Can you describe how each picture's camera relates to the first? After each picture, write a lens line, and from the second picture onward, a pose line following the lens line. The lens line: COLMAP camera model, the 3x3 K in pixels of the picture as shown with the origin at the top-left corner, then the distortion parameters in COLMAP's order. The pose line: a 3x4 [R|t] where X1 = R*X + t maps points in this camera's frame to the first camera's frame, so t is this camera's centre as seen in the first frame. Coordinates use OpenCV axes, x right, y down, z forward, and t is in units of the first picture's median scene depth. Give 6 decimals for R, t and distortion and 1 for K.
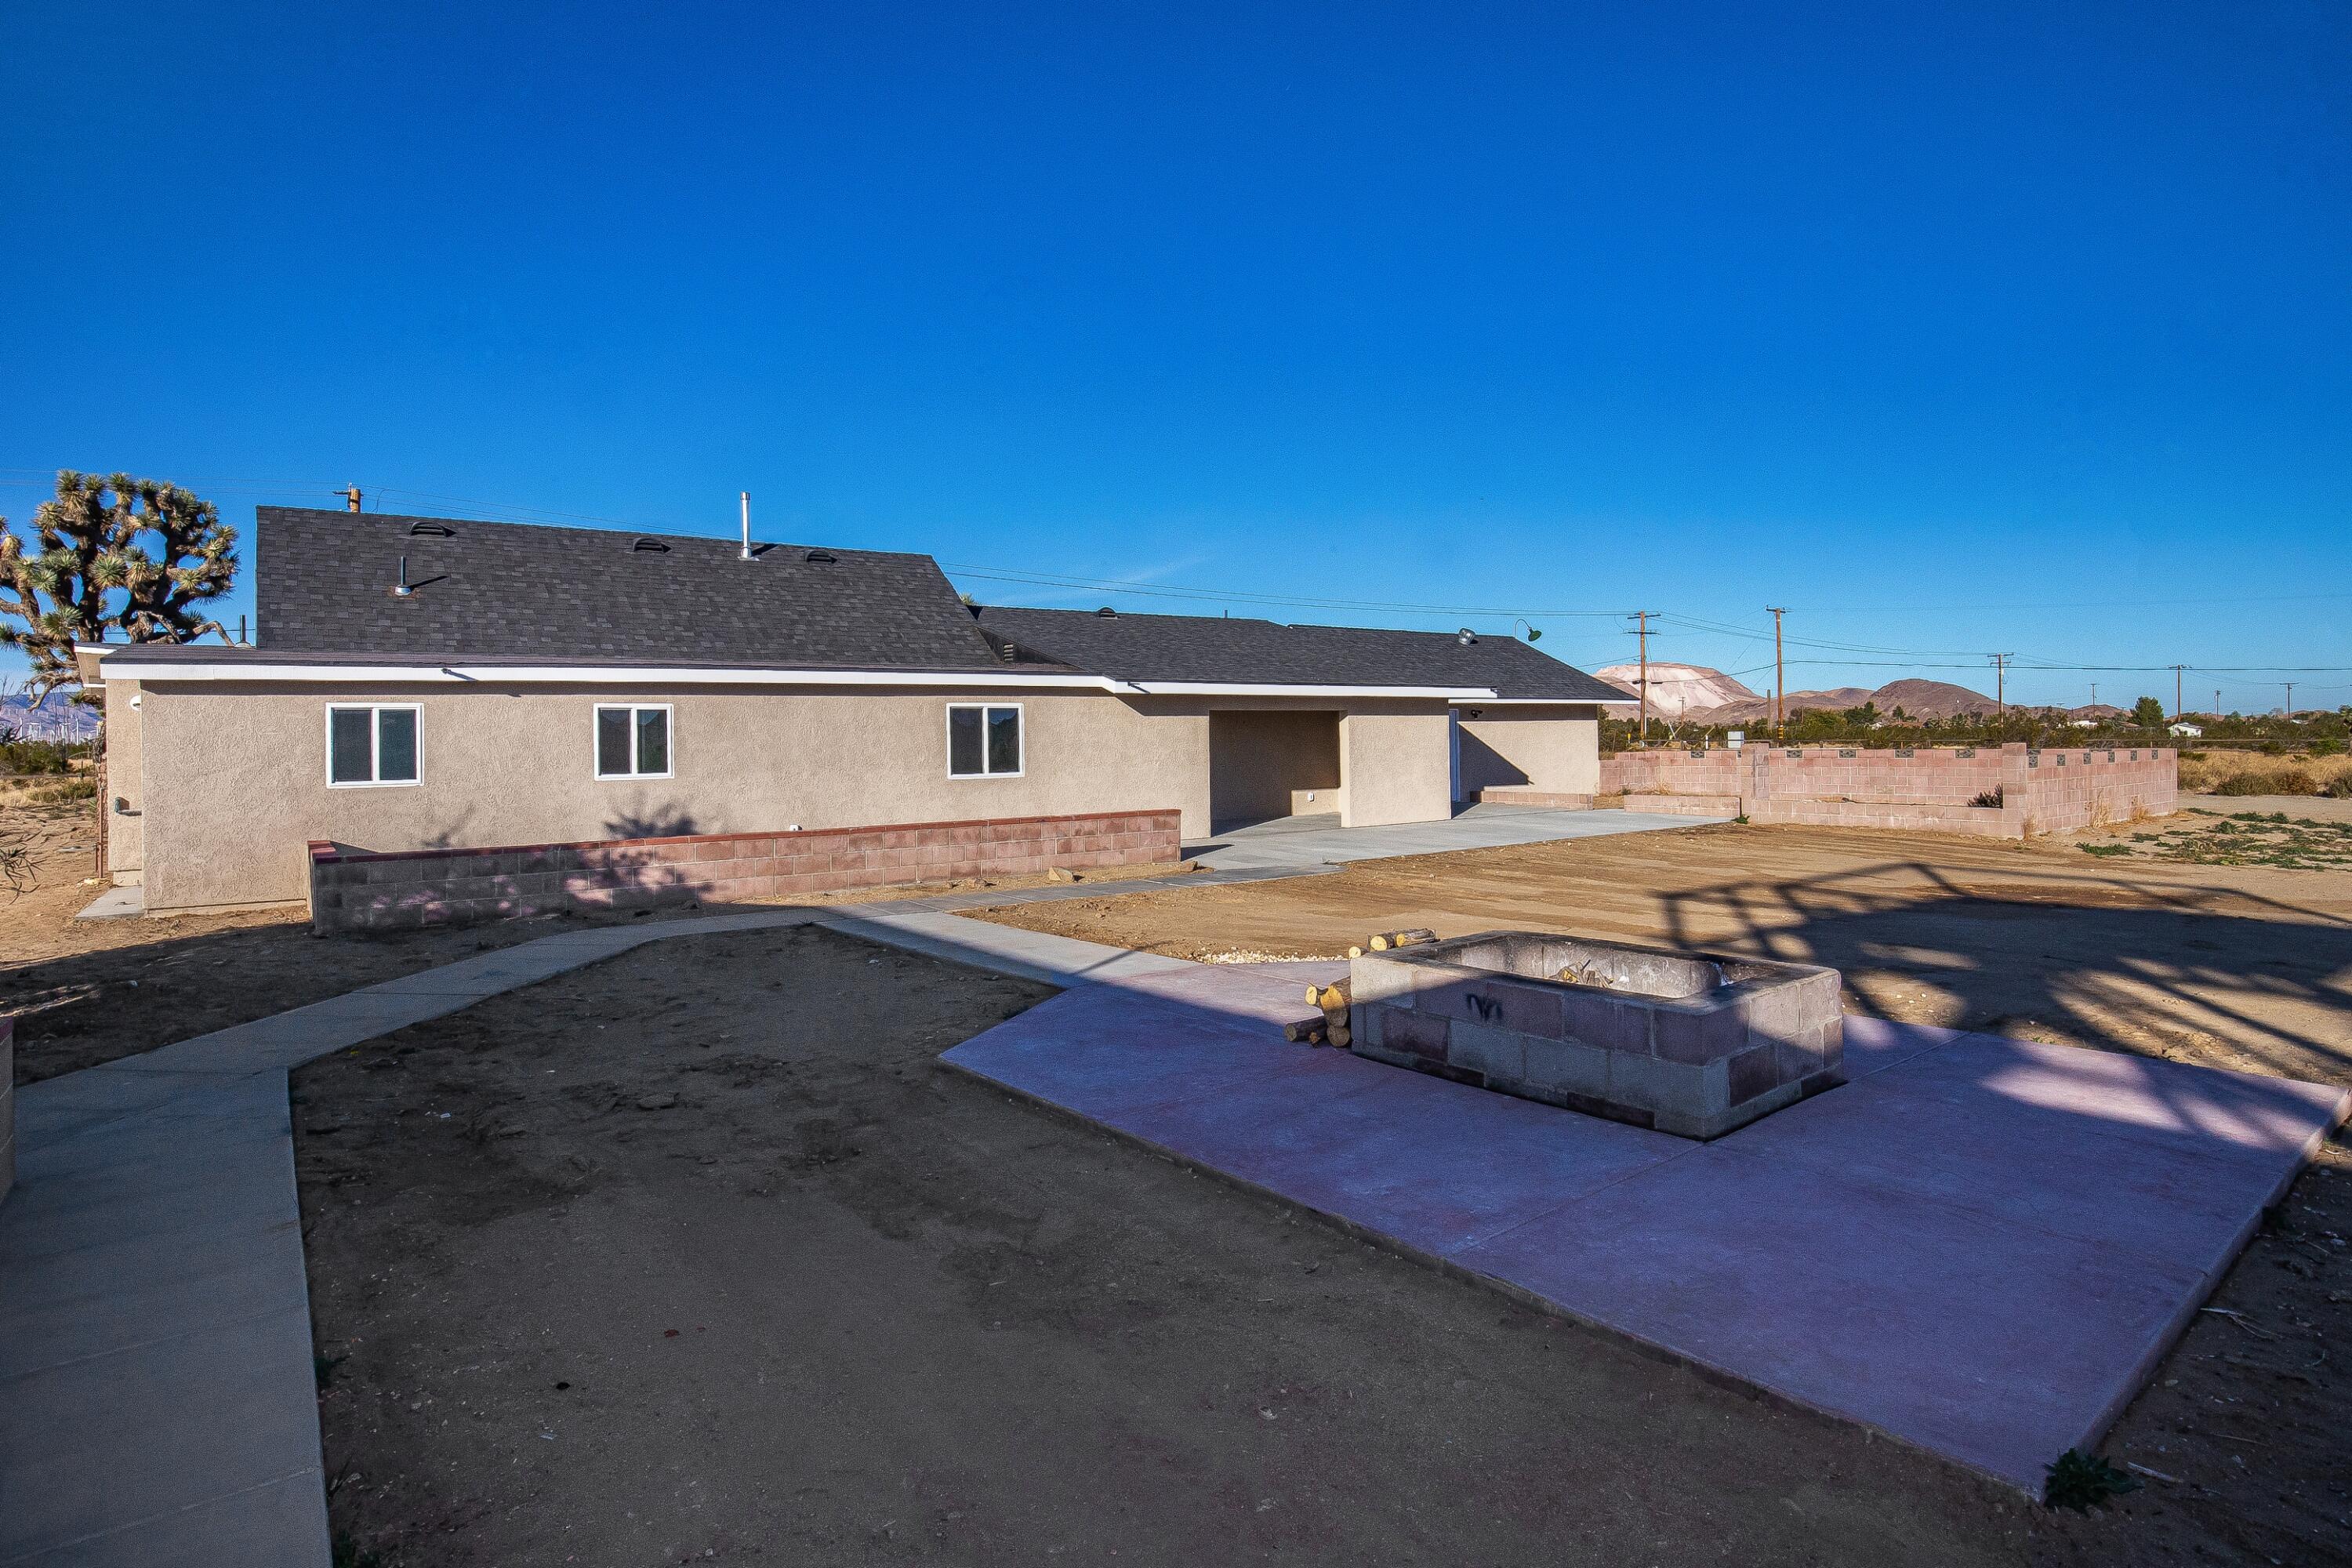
lens RADIAL K [[1250.4, 0, 1176.7], [0, 1250.4, 762.0], [0, 0, 1]] dist [-0.020048, 0.000157]
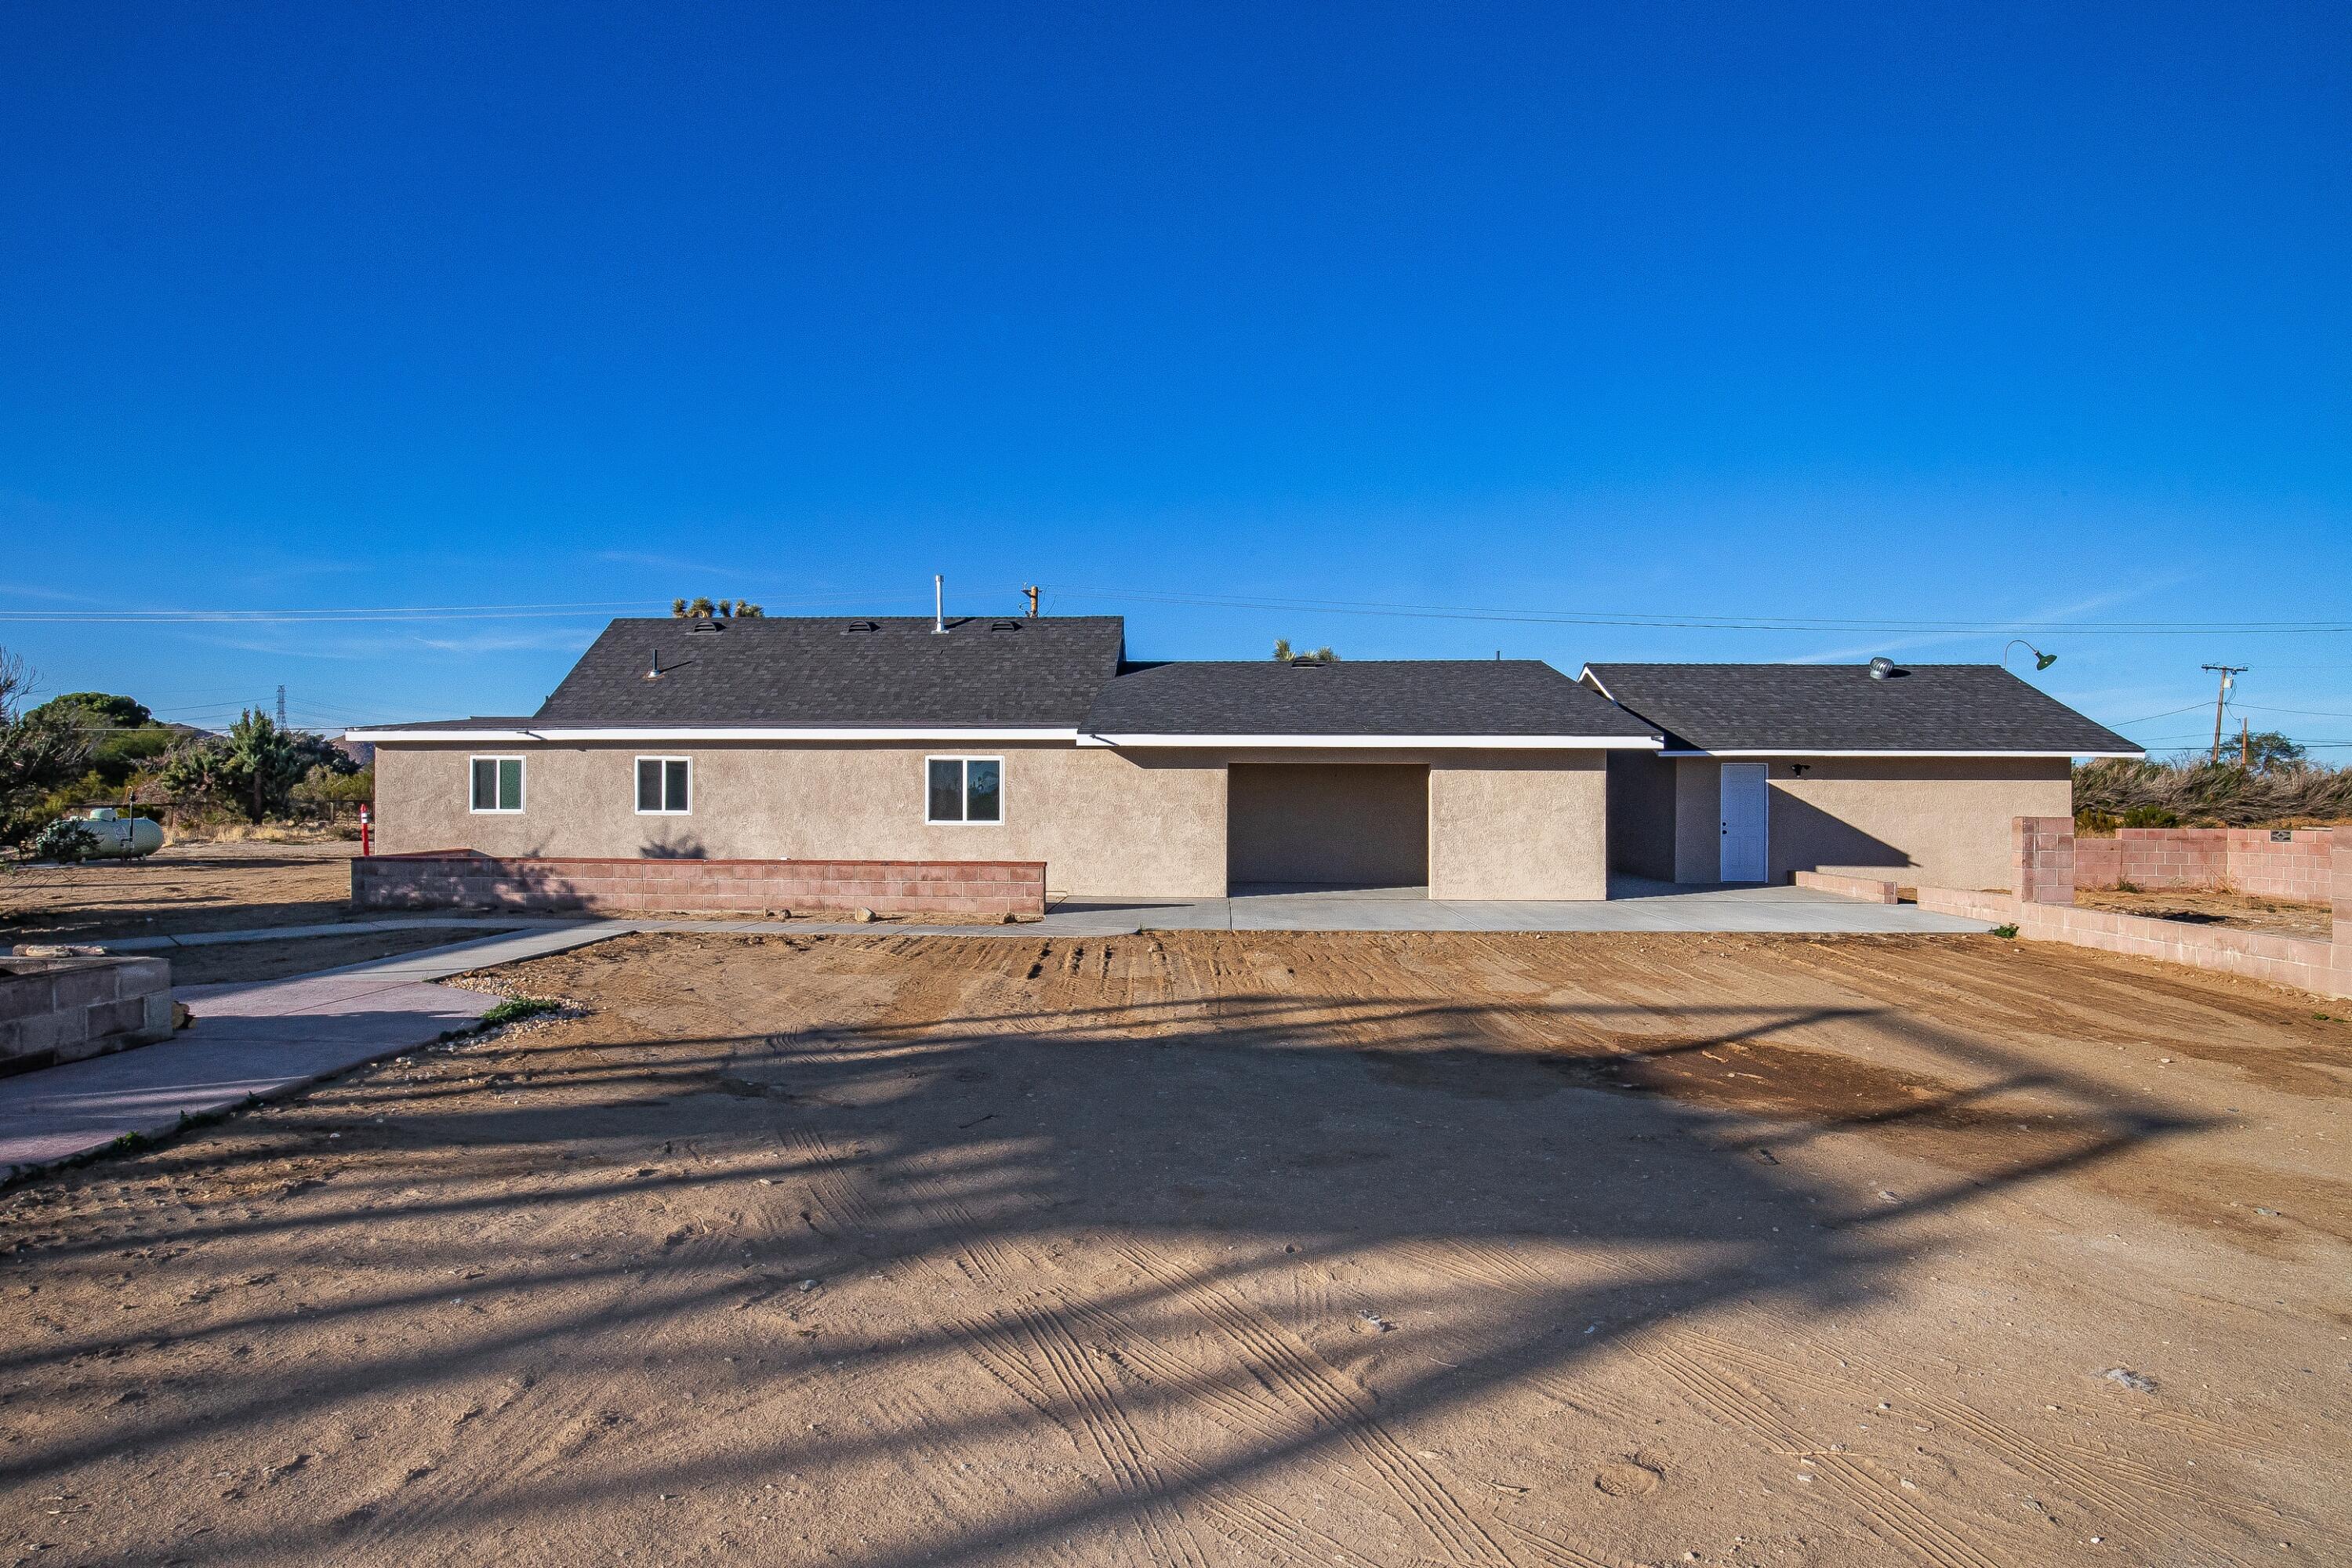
lens RADIAL K [[1250.4, 0, 1194.5], [0, 1250.4, 800.5], [0, 0, 1]] dist [-0.020048, 0.000157]
pose [[0.784272, 0.021676, -0.620038, 0.754621], [-0.029013, 0.999577, -0.001753, -0.013853], [0.619738, 0.019365, 0.784570, 0.310193]]
